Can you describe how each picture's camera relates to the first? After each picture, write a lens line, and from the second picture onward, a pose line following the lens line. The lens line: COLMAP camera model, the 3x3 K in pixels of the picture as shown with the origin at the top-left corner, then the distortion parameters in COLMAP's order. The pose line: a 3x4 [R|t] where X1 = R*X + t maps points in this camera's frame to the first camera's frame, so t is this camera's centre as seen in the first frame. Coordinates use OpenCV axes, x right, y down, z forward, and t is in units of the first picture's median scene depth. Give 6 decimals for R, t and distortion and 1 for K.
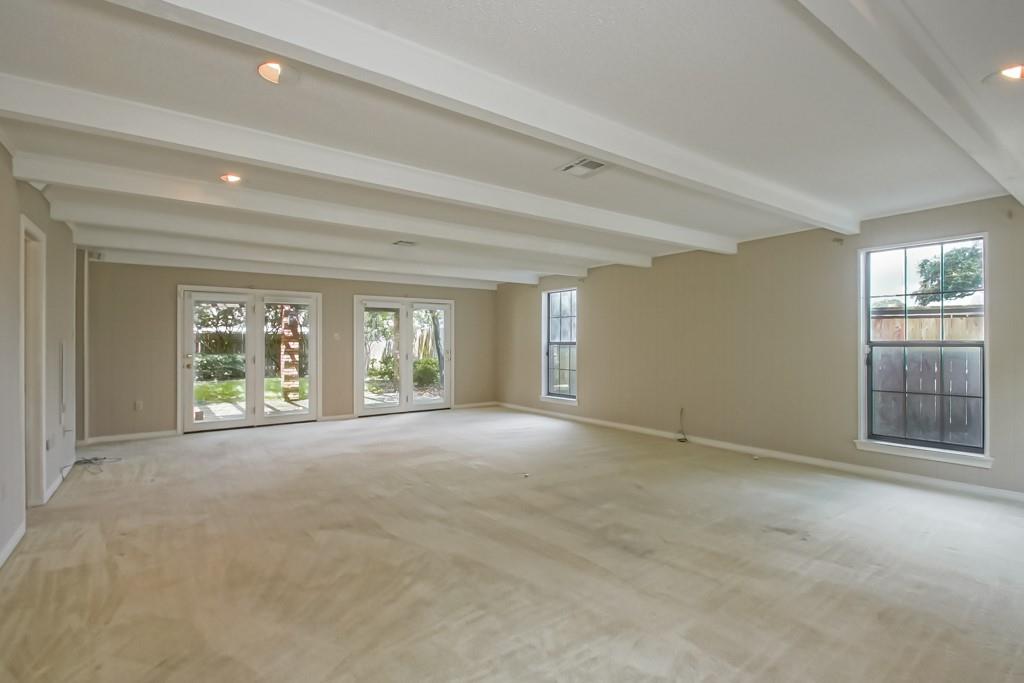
lens RADIAL K [[469.5, 0, 511.9], [0, 469.5, 339.1], [0, 0, 1]] dist [-0.027187, -0.004750]
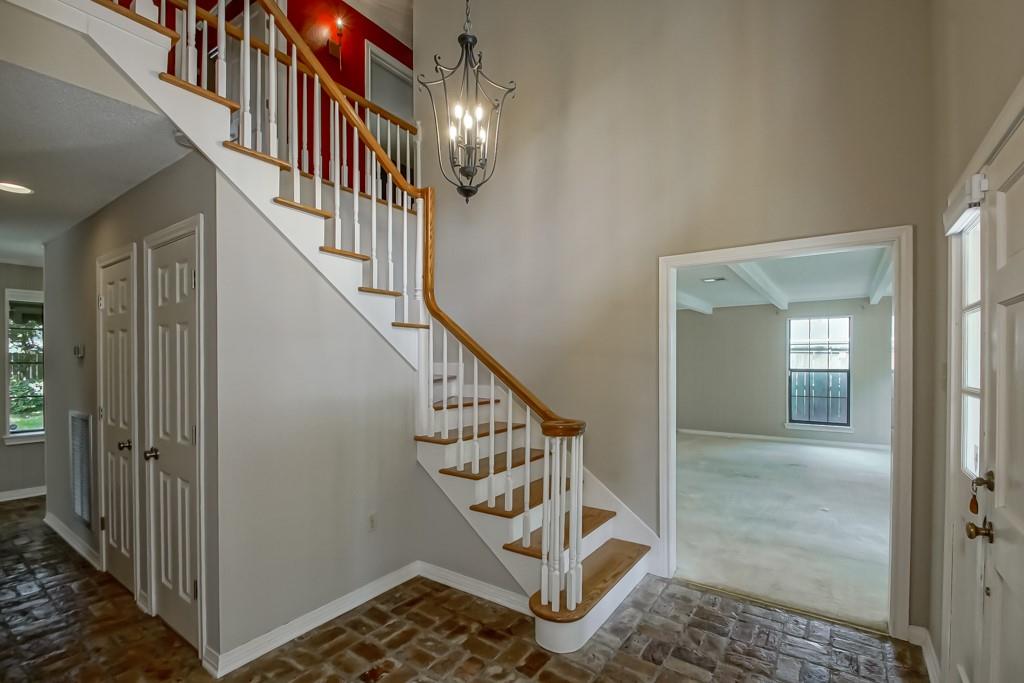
lens RADIAL K [[469.5, 0, 475.6], [0, 469.5, 361.8], [0, 0, 1]] dist [-0.027187, -0.004750]
pose [[0.950093, 0.001649, 0.311963, -0.980288], [-0.004720, 0.999948, 0.009087, -0.034262], [-0.311931, -0.010106, 0.950051, -0.347010]]
